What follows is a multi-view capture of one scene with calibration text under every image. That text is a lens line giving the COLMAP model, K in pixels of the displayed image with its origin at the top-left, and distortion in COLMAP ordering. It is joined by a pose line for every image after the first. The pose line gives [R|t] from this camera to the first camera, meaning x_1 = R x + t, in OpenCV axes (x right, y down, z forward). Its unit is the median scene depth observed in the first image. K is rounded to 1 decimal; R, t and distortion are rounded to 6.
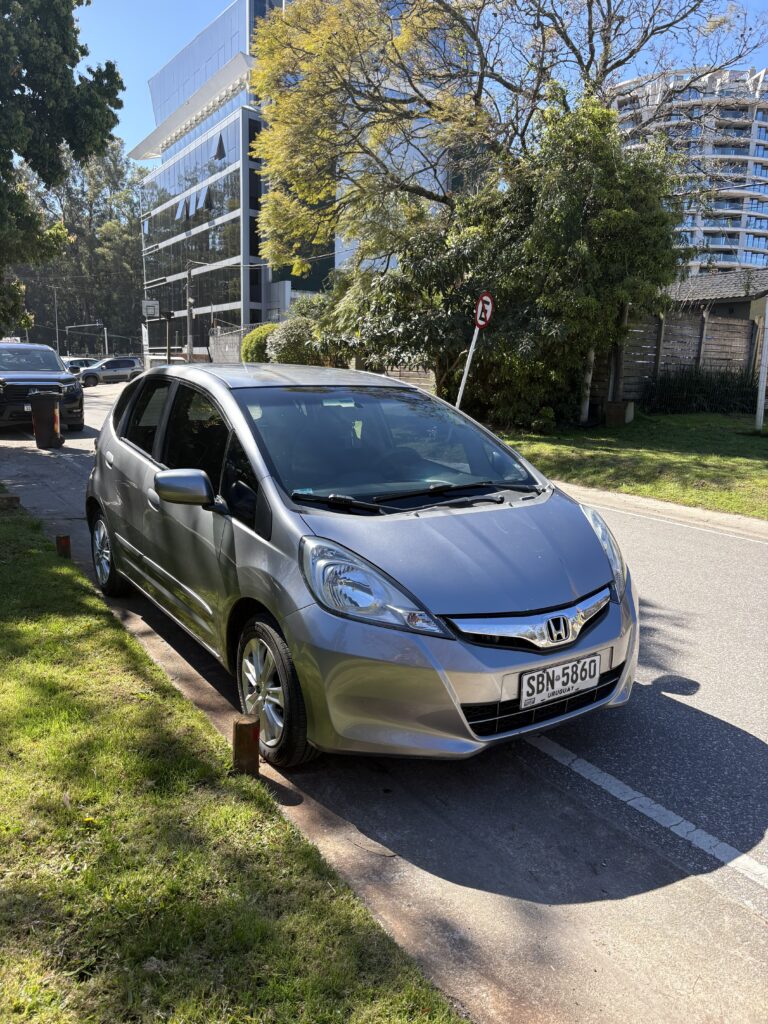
lens RADIAL K [[779.3, 0, 384.7], [0, 779.3, 519.2], [0, 0, 1]] dist [0.000115, -0.004497]
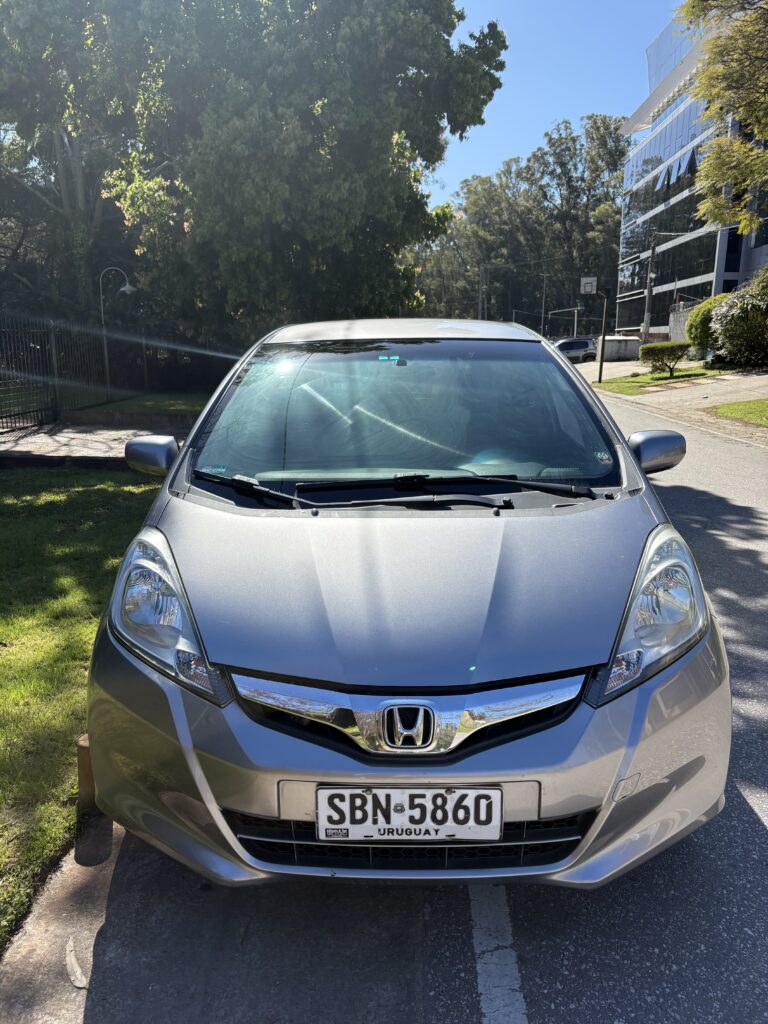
lens RADIAL K [[773.3, 0, 379.8], [0, 773.3, 525.3], [0, 0, 1]] dist [0.010256, 0.005305]
pose [[0.822463, 0.102208, -0.559561, 0.225240], [-0.085821, 0.994760, 0.055558, -0.018040], [0.562307, 0.002328, 0.826925, 0.219836]]
